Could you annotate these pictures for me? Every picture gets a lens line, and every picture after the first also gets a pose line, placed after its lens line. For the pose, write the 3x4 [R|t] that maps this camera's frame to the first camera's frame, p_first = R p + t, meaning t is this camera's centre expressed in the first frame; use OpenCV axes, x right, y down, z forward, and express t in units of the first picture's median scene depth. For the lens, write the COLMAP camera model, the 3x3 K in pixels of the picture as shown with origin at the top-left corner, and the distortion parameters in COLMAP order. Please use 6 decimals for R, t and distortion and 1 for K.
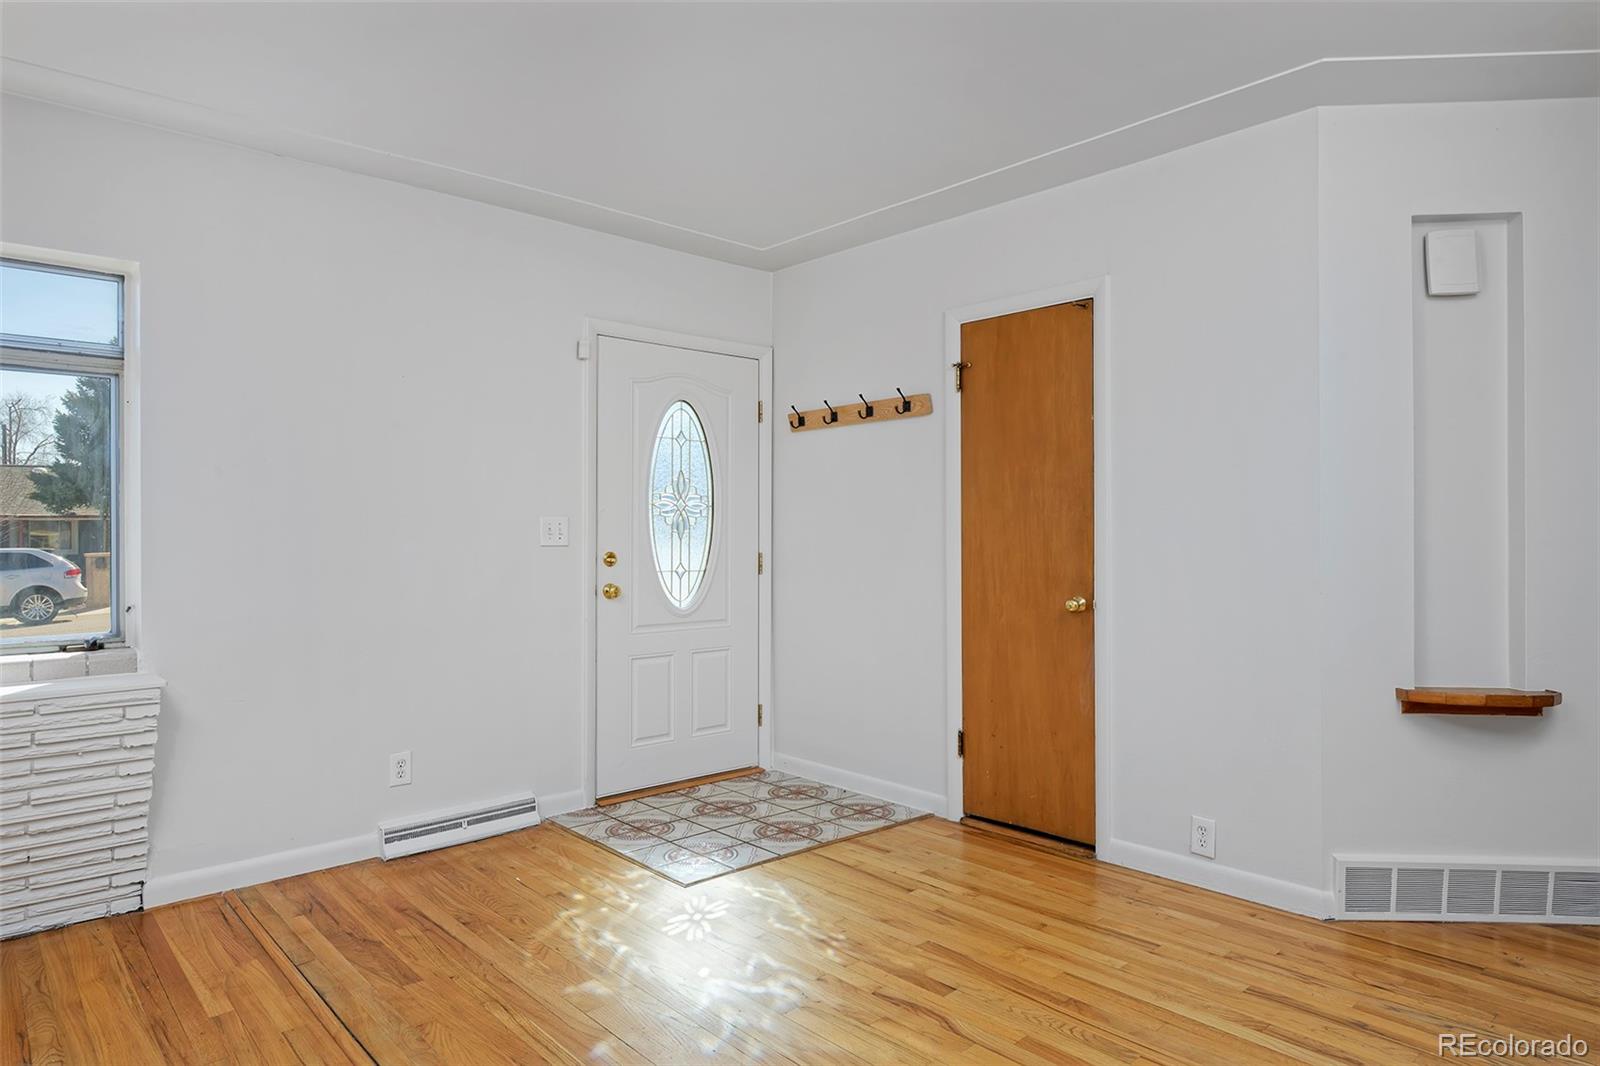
lens RADIAL K [[958.4, 0, 803.9], [0, 958.4, 527.2], [0, 0, 1]] dist [-0.000470, -0.002491]
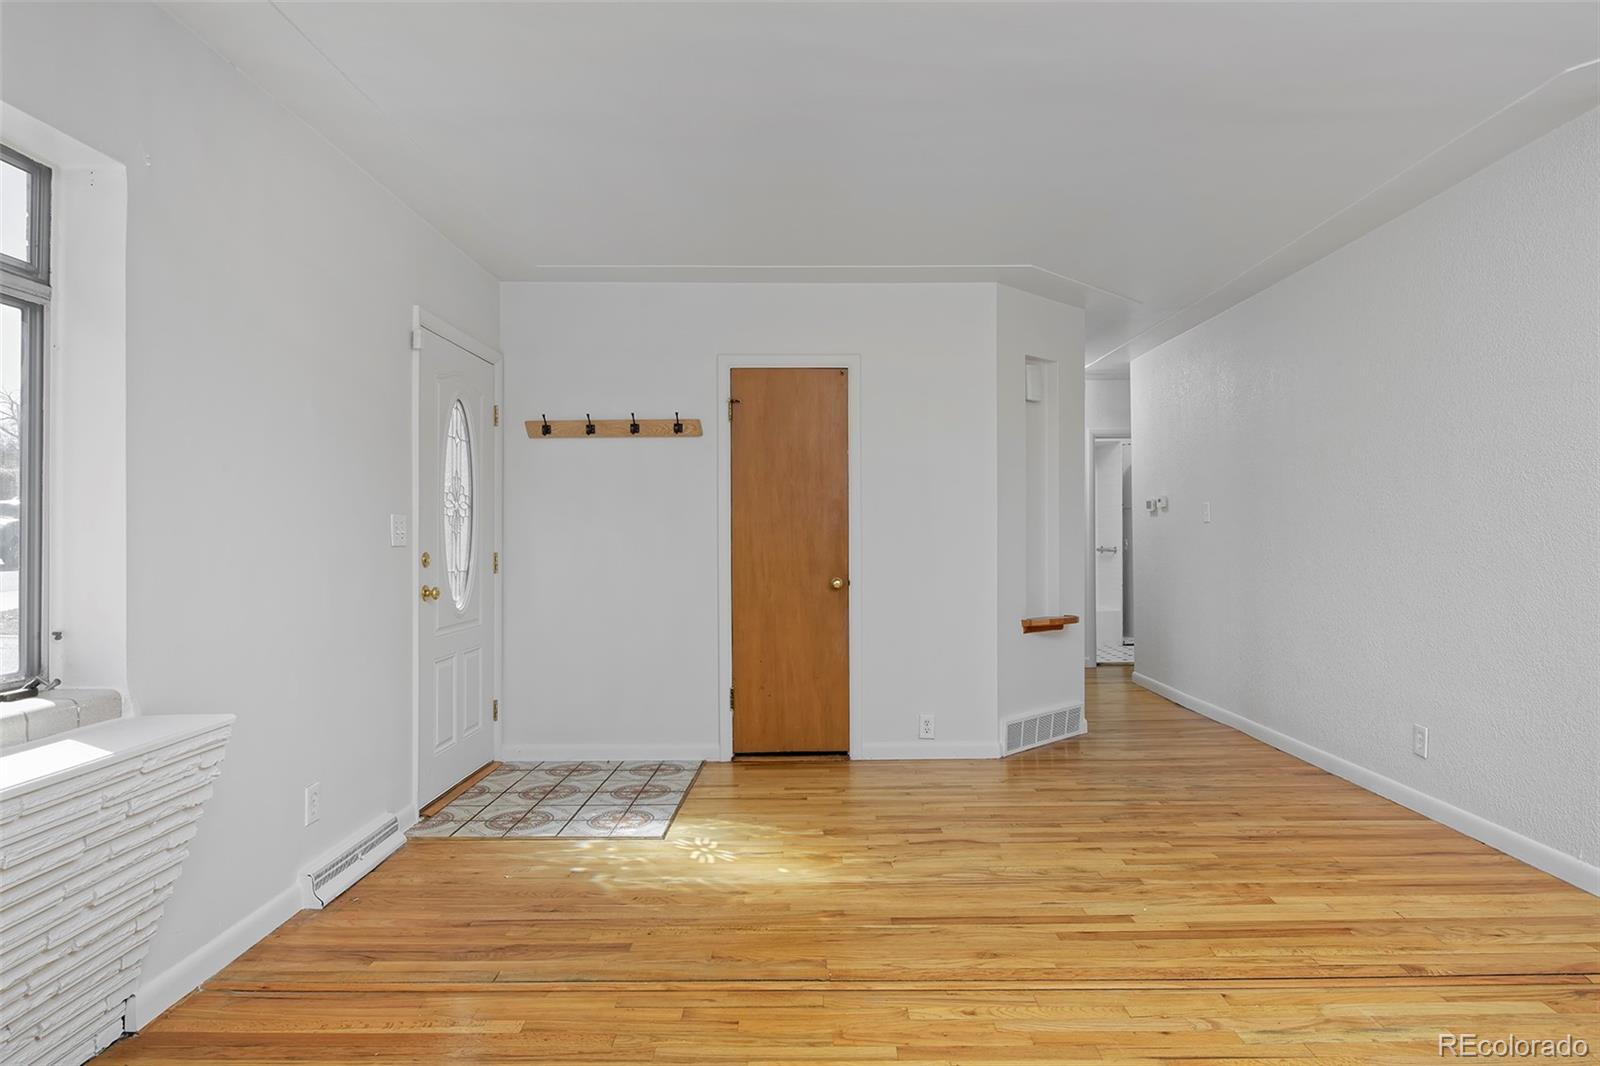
lens RADIAL K [[937.4, 0, 800.0], [0, 937.4, 533.0], [0, 0, 1]] dist [-0.004264, -0.000713]
pose [[0.675502, 0.001488, 0.737356, -0.685680], [-0.001853, 0.999998, -0.000320, 0.006350], [-0.737356, -0.001151, 0.675504, 0.095986]]
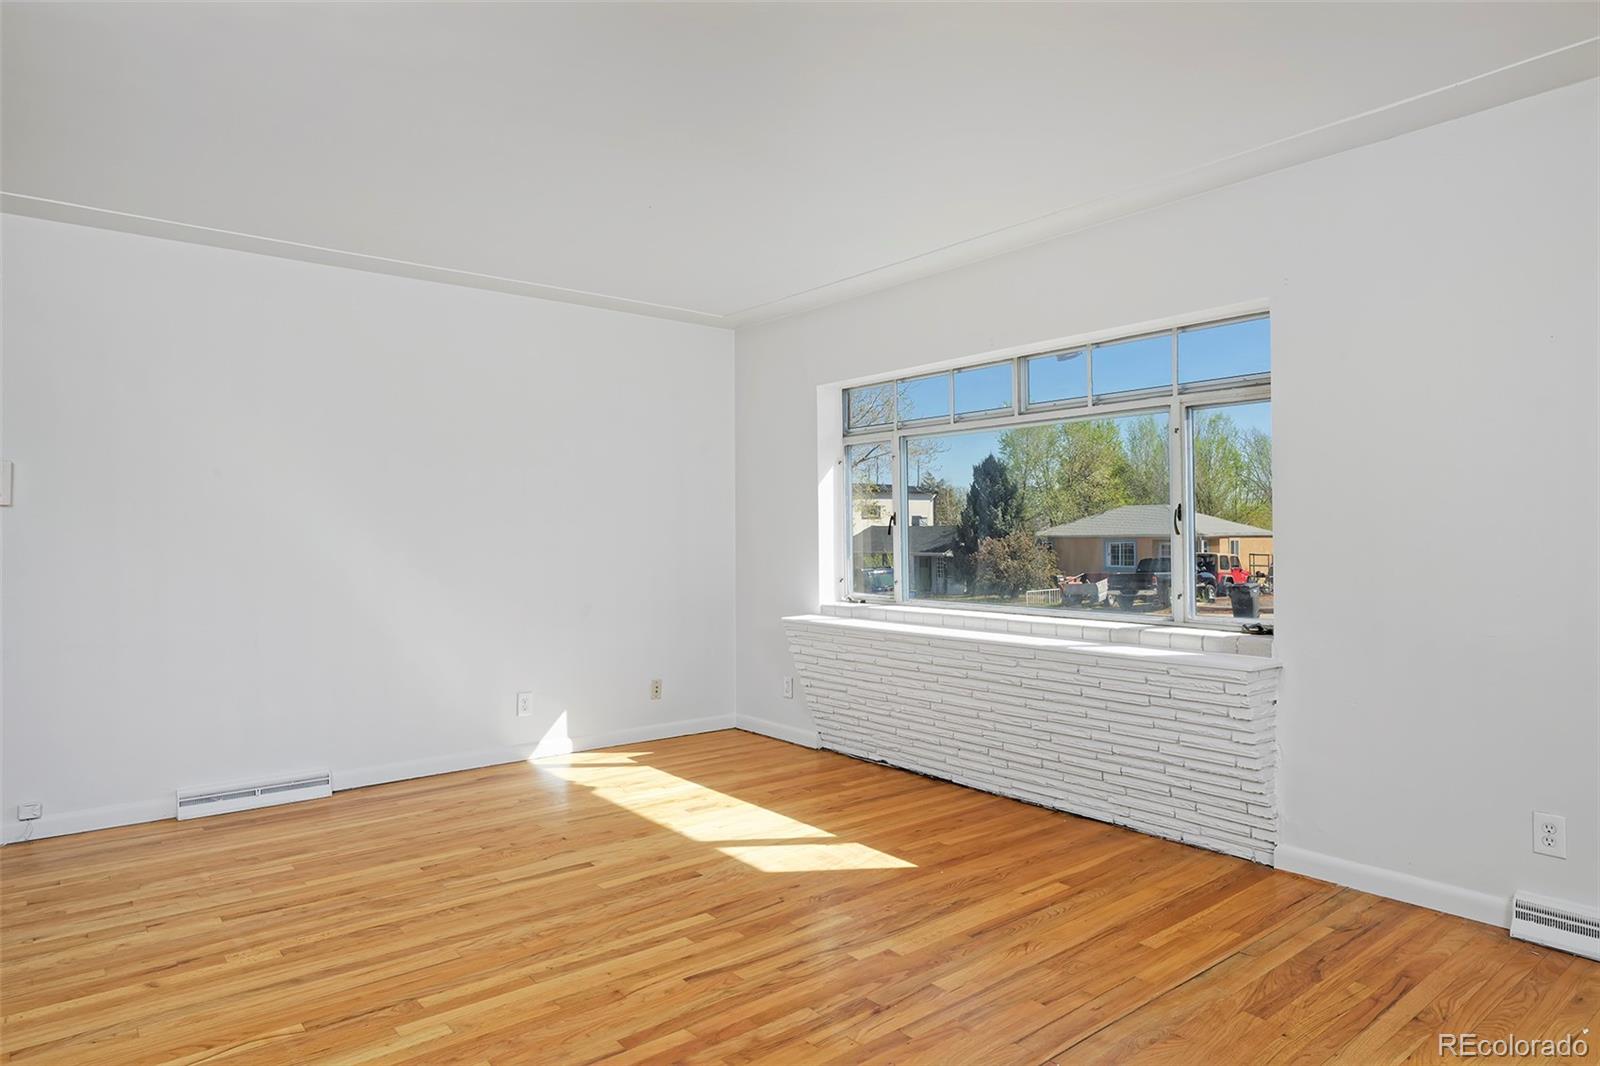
lens RADIAL K [[937.4, 0, 800.0], [0, 937.4, 533.0], [0, 0, 1]] dist [-0.004264, -0.000713]
pose [[-0.054563, 0.003645, -0.998504, 0.347163], [0.012908, 0.999912, 0.002945, -0.005420], [0.998427, -0.012728, -0.054605, 0.394823]]
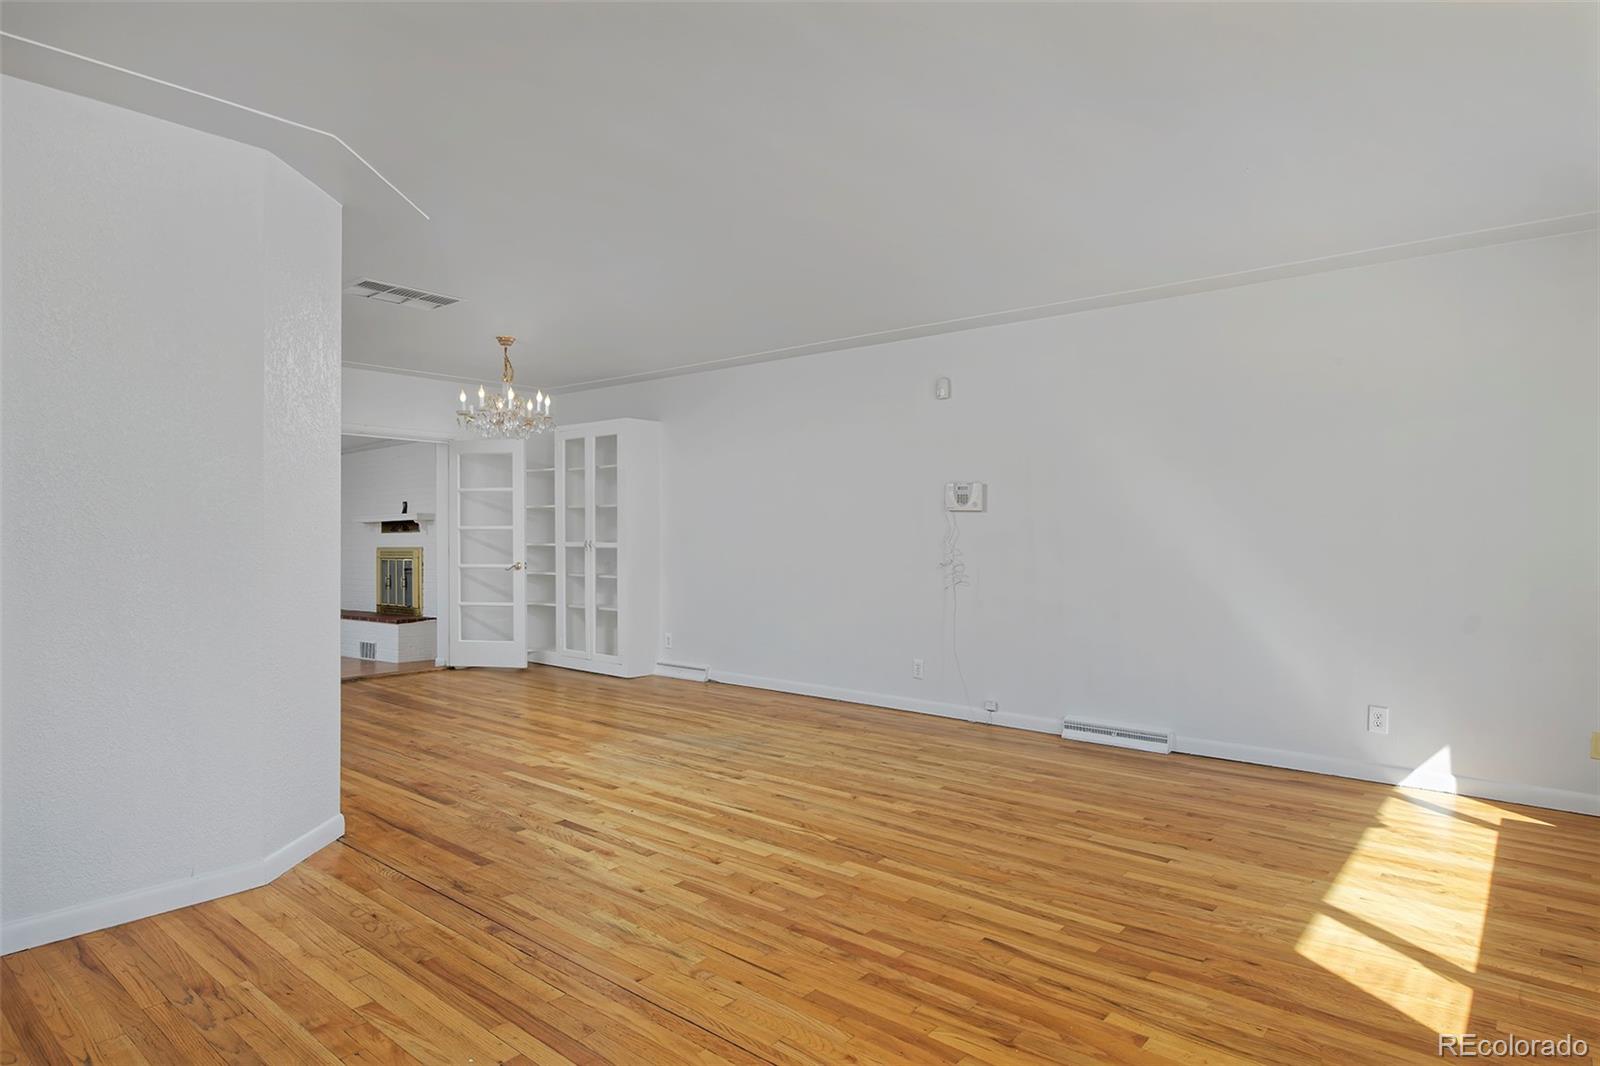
lens RADIAL K [[895.5, 0, 806.1], [0, 895.5, 532.7], [0, 0, 1]] dist [-0.002135, -0.000742]
pose [[-0.990380, 0.007711, -0.138162, -0.078860], [0.008669, 0.999942, -0.006332, 0.001735], [0.138105, -0.007469, -0.990389, 0.939702]]
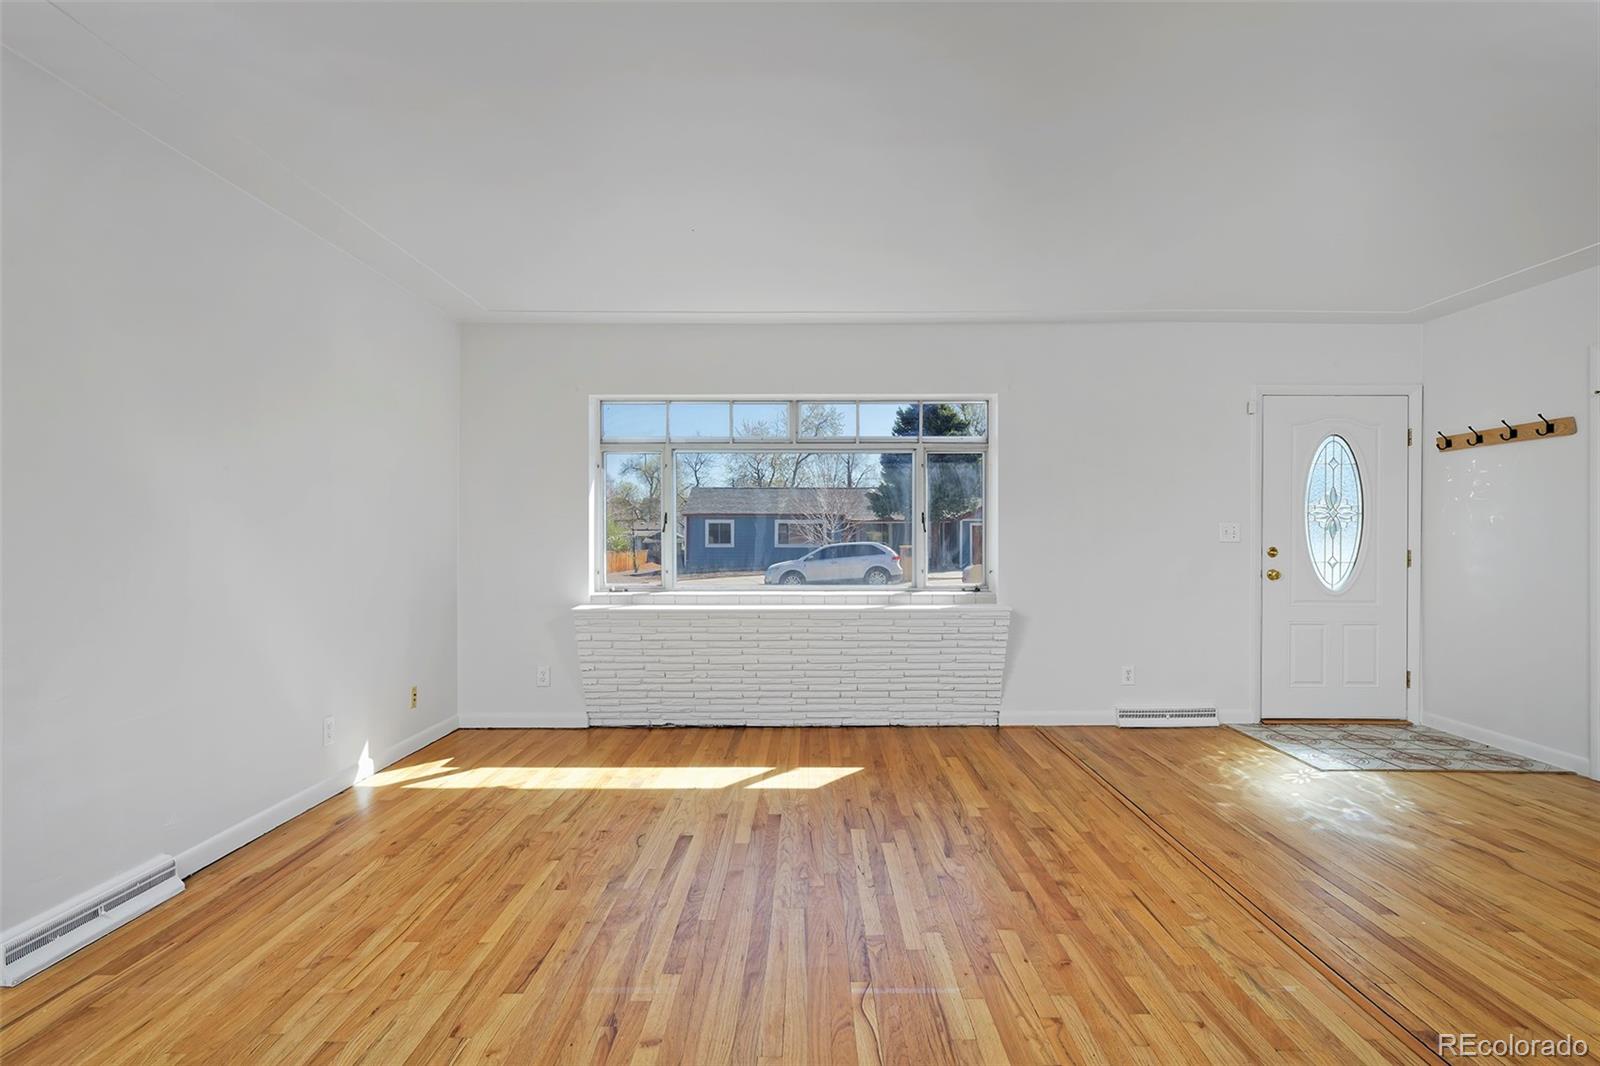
lens RADIAL K [[829.8, 0, 805.4], [0, 829.8, 532.9], [0, 0, 1]] dist [-0.003181, -0.001179]
pose [[0.738175, 0.003798, -0.674599, 0.123322], [0.000277, 0.999982, 0.005933, -0.002695], [0.674609, -0.004567, 0.738161, -0.400565]]
